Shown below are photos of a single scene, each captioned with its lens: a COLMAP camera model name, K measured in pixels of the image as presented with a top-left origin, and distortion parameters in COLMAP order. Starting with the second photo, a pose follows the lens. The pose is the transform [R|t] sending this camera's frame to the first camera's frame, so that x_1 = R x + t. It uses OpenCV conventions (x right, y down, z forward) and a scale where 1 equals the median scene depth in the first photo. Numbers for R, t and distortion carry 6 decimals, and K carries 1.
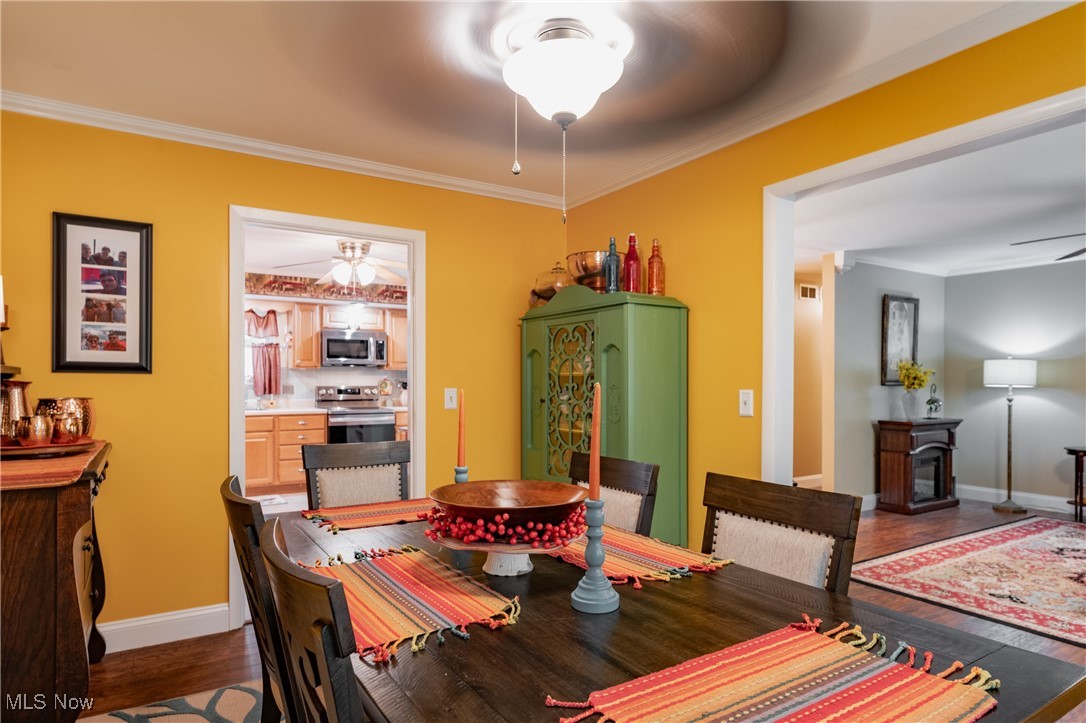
lens RADIAL K [[623.2, 0, 547.6], [0, 623.2, 383.4], [0, 0, 1]] dist [0.002031, 0.000039]
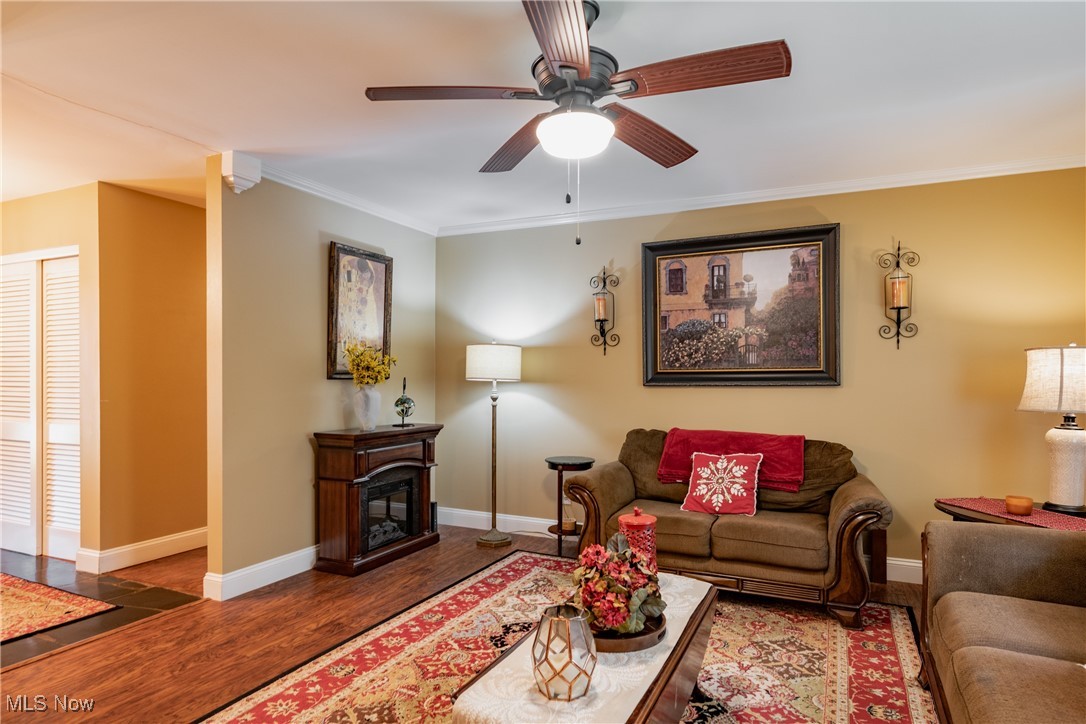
lens RADIAL K [[622.1, 0, 540.8], [0, 622.1, 373.3], [0, 0, 1]] dist [0.000802, 0.000593]
pose [[0.844299, 0.006107, 0.535838, 0.375438], [-0.002280, 0.999967, -0.007803, 0.001779], [-0.535868, 0.005366, 0.844285, 0.321762]]
